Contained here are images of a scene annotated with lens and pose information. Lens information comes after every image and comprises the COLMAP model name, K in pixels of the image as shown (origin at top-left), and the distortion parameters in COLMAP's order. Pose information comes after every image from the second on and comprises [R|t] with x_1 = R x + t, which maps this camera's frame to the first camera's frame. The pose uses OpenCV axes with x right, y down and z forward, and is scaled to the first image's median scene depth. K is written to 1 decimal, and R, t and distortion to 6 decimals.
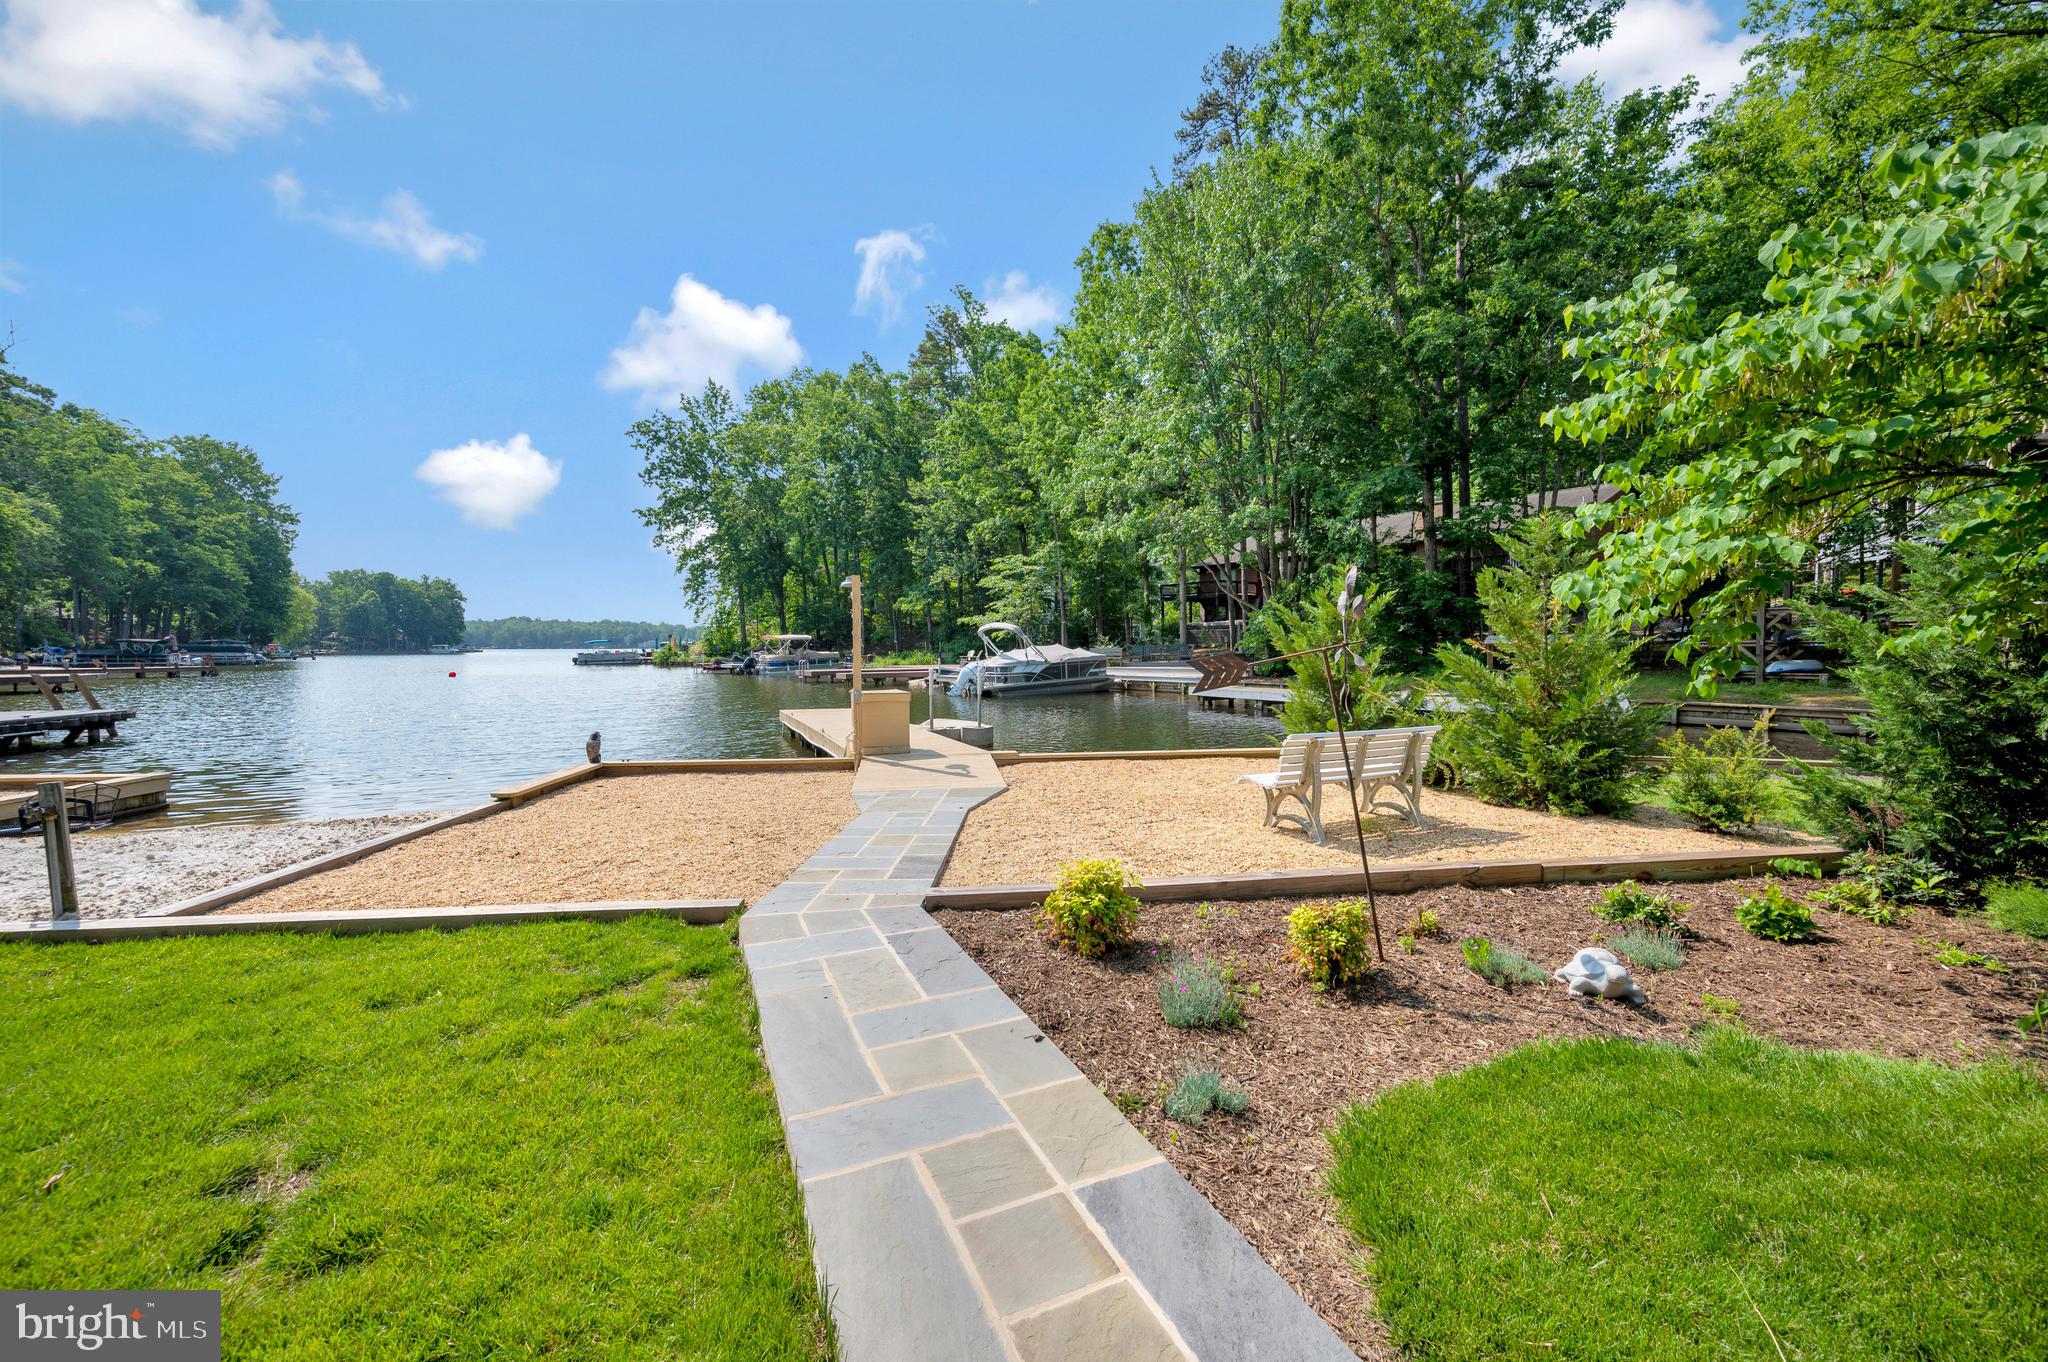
lens RADIAL K [[827.3, 0, 1024.0], [0, 827.3, 681.0], [0, 0, 1]] dist [-0.000338, 0.000081]
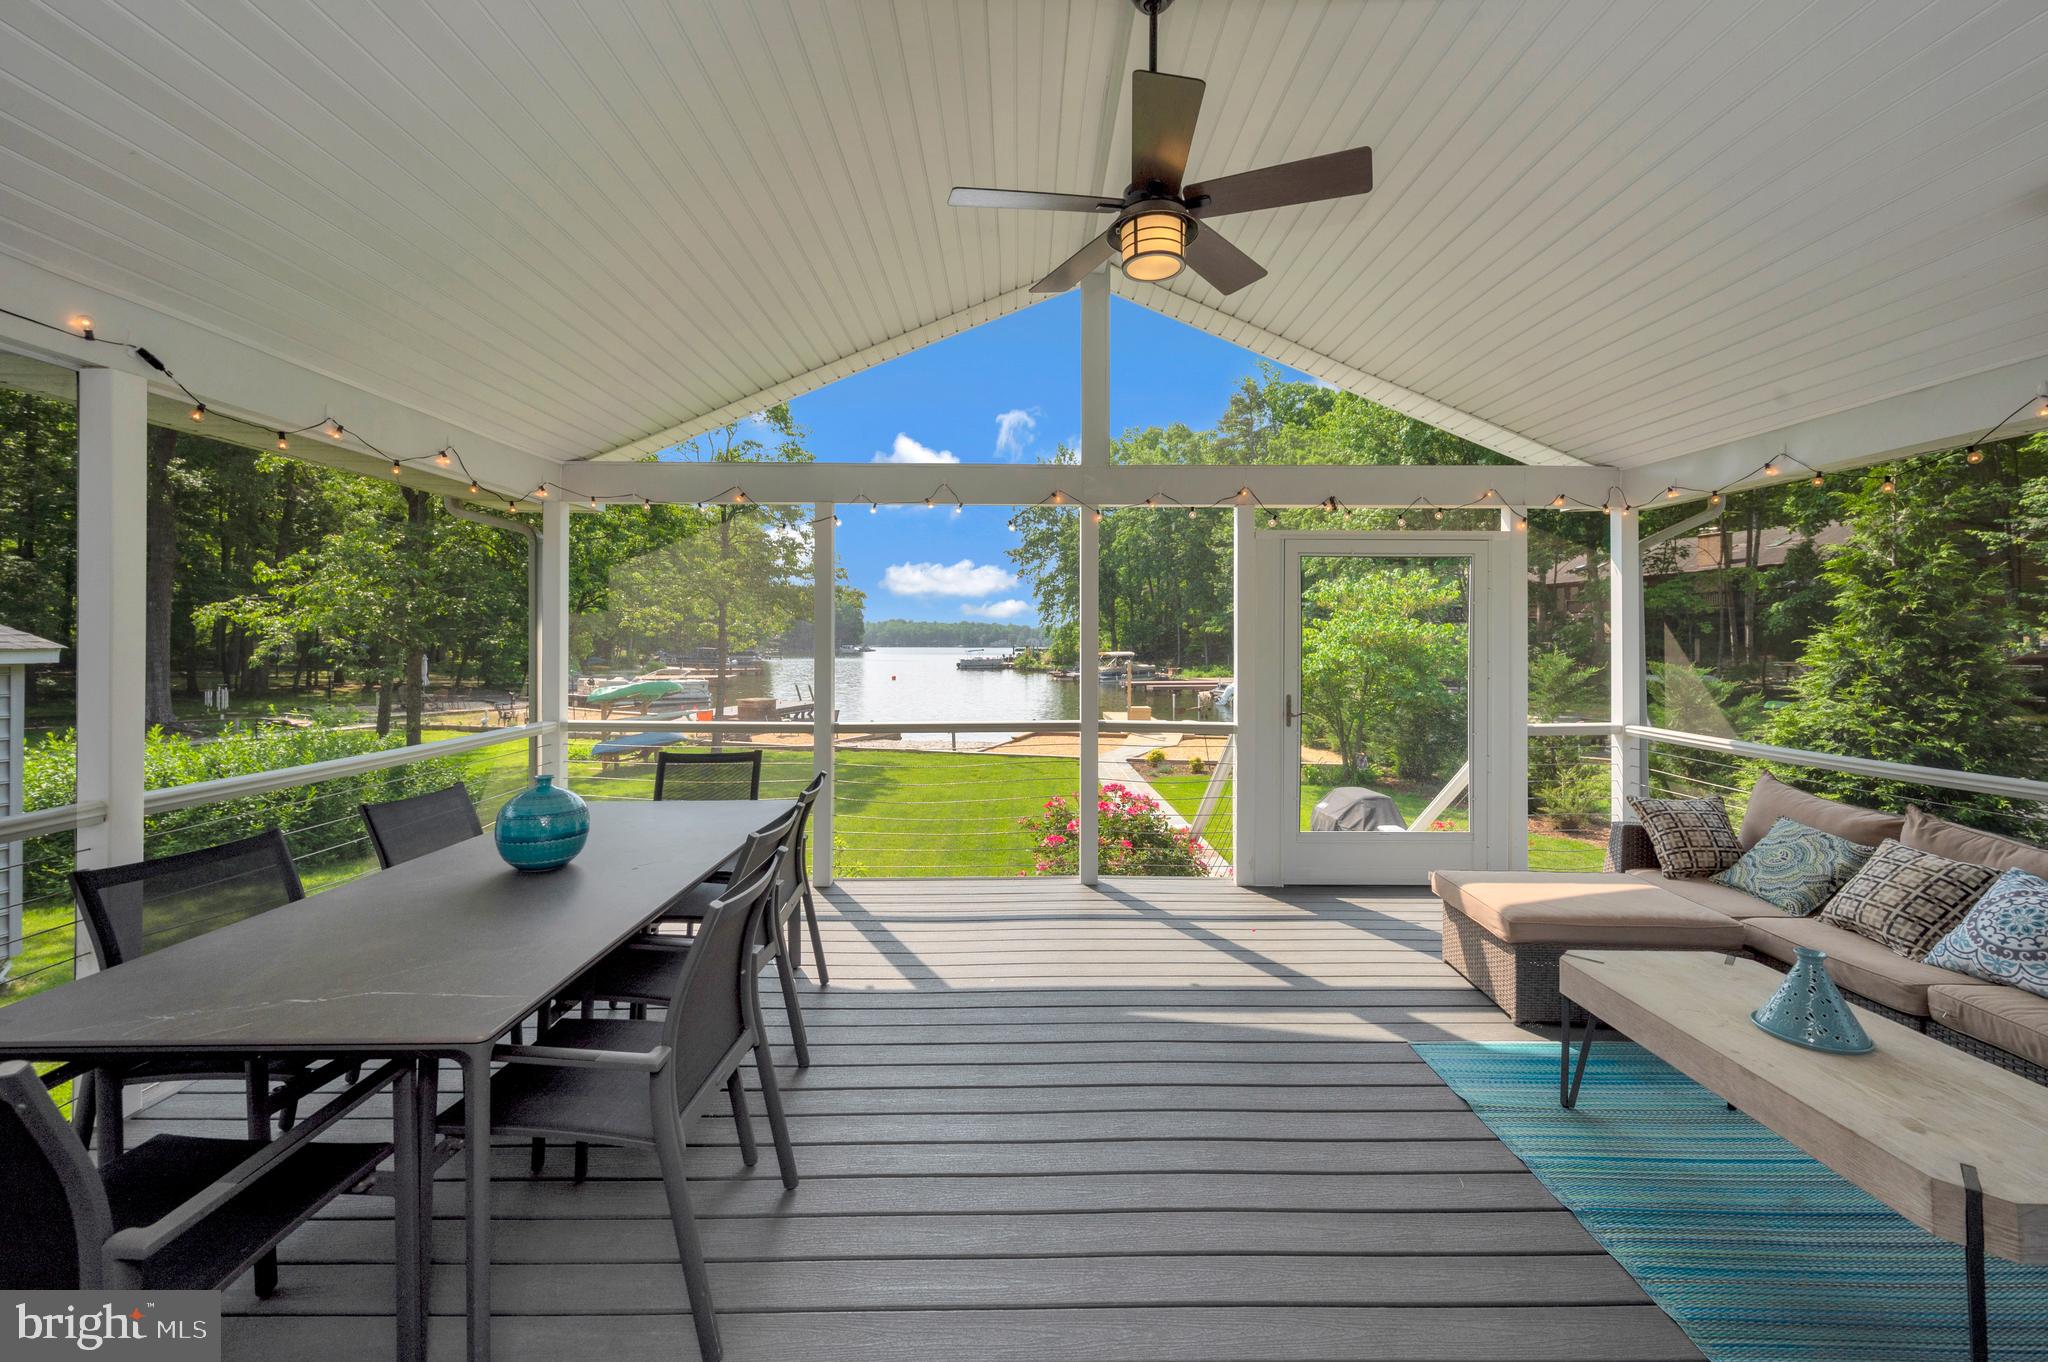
lens RADIAL K [[840.0, 0, 1011.2], [0, 840.0, 666.5], [0, 0, 1]] dist [-0.001364, -0.000055]
pose [[0.917065, 0.013250, -0.398517, 0.069234], [-0.019788, 0.999729, -0.012297, -0.010515], [0.398245, 0.019163, 0.917079, -0.211211]]
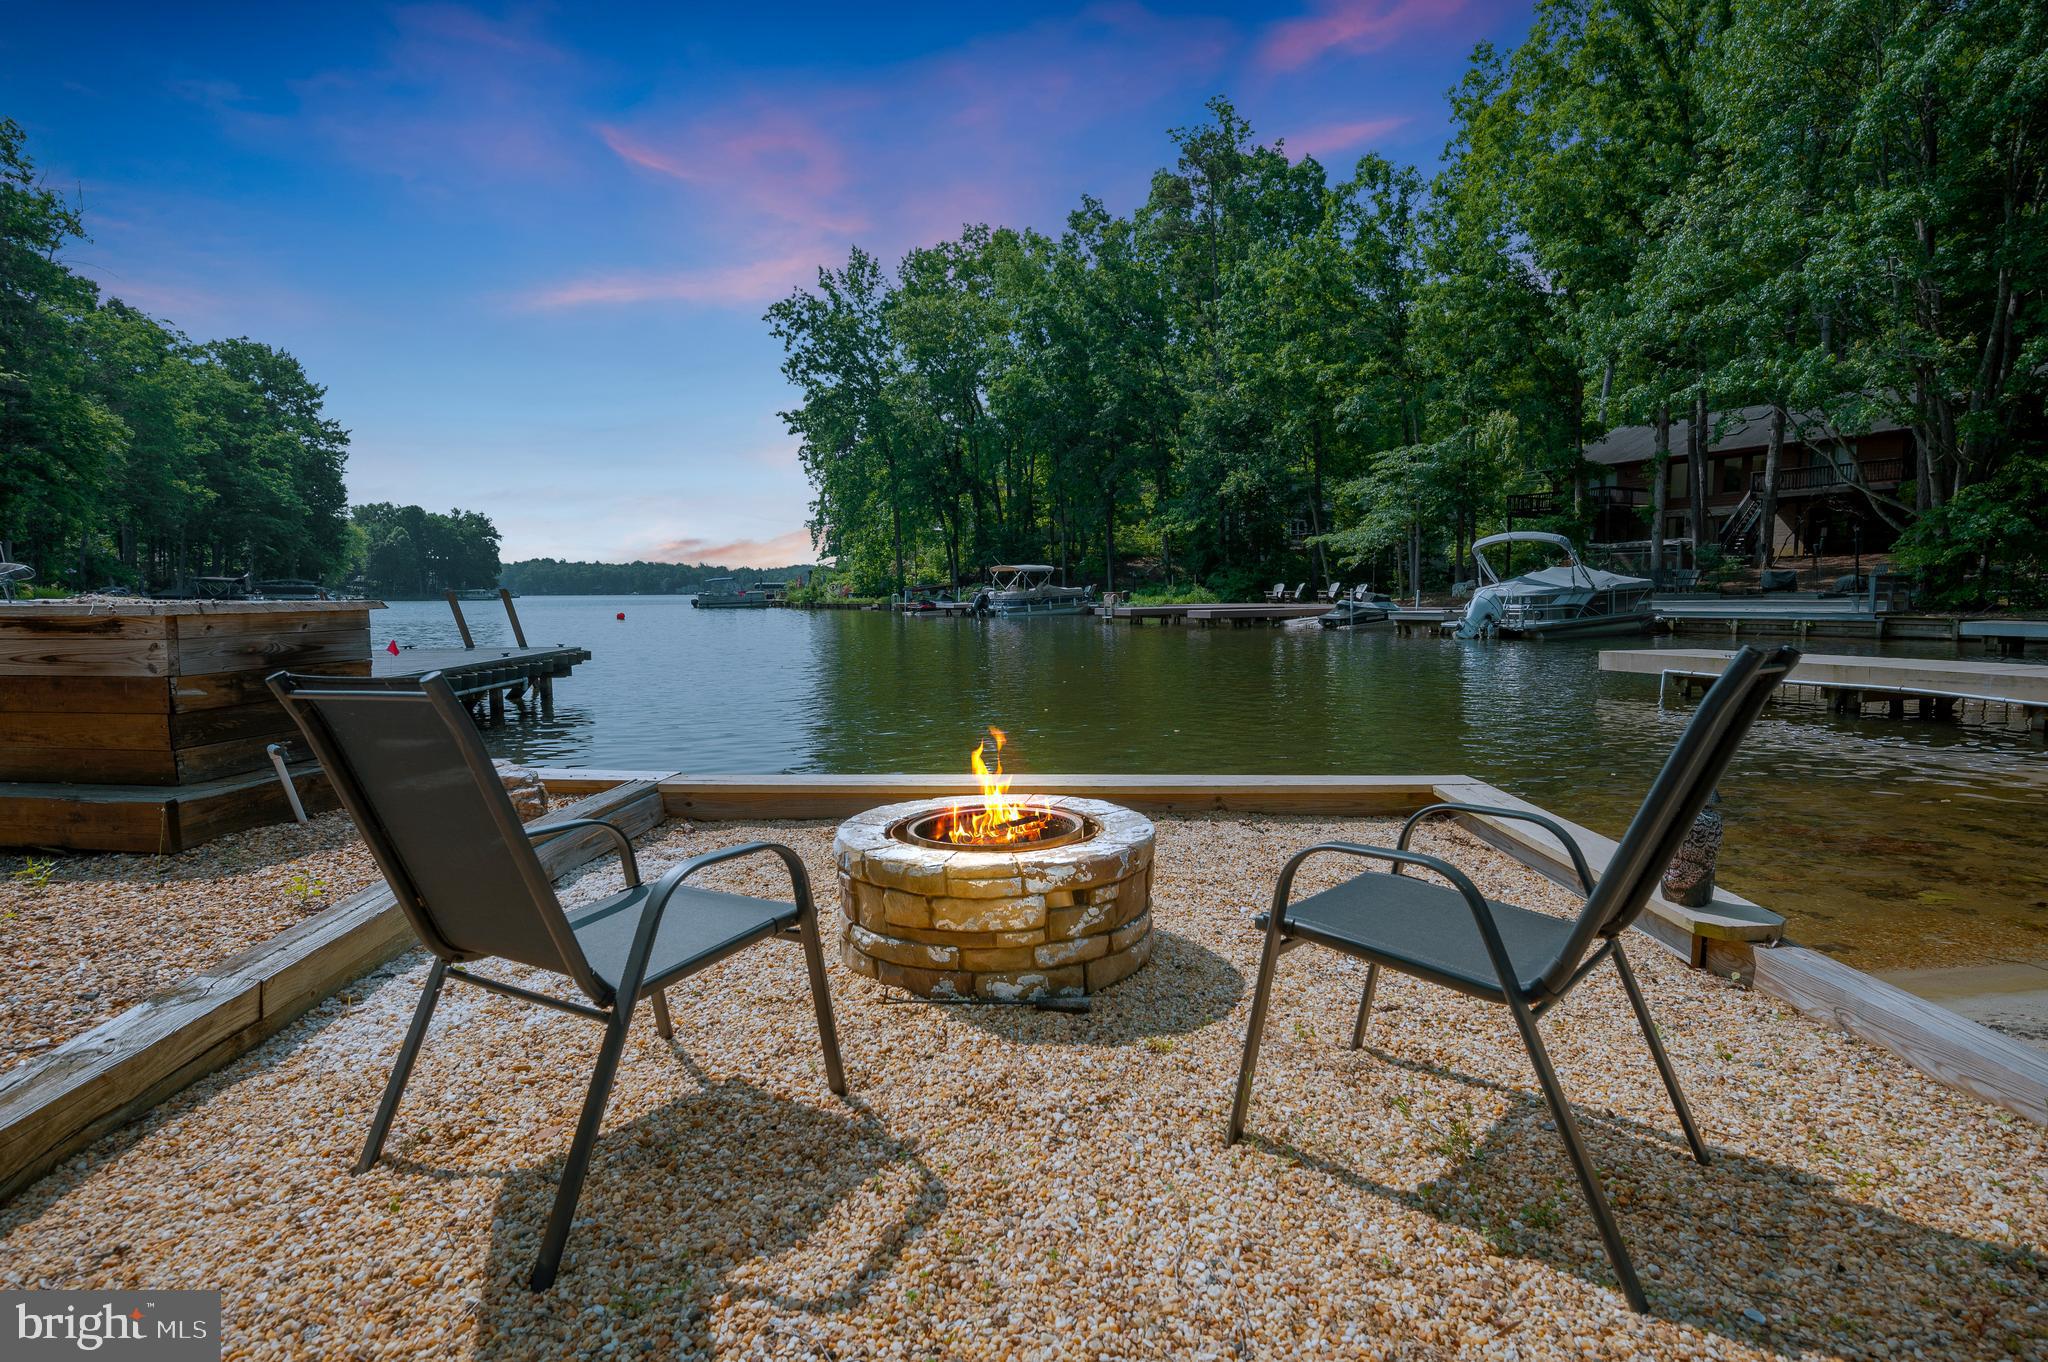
lens RADIAL K [[966.9, 0, 1027.1], [0, 966.9, 705.5], [0, 0, 1]] dist [0.007049, -0.000049]
pose [[0.996471, 0.006907, -0.083653, -0.161531], [-0.000478, 0.997059, 0.076638, 0.004975], [0.083937, -0.076327, 0.993544, 0.067352]]
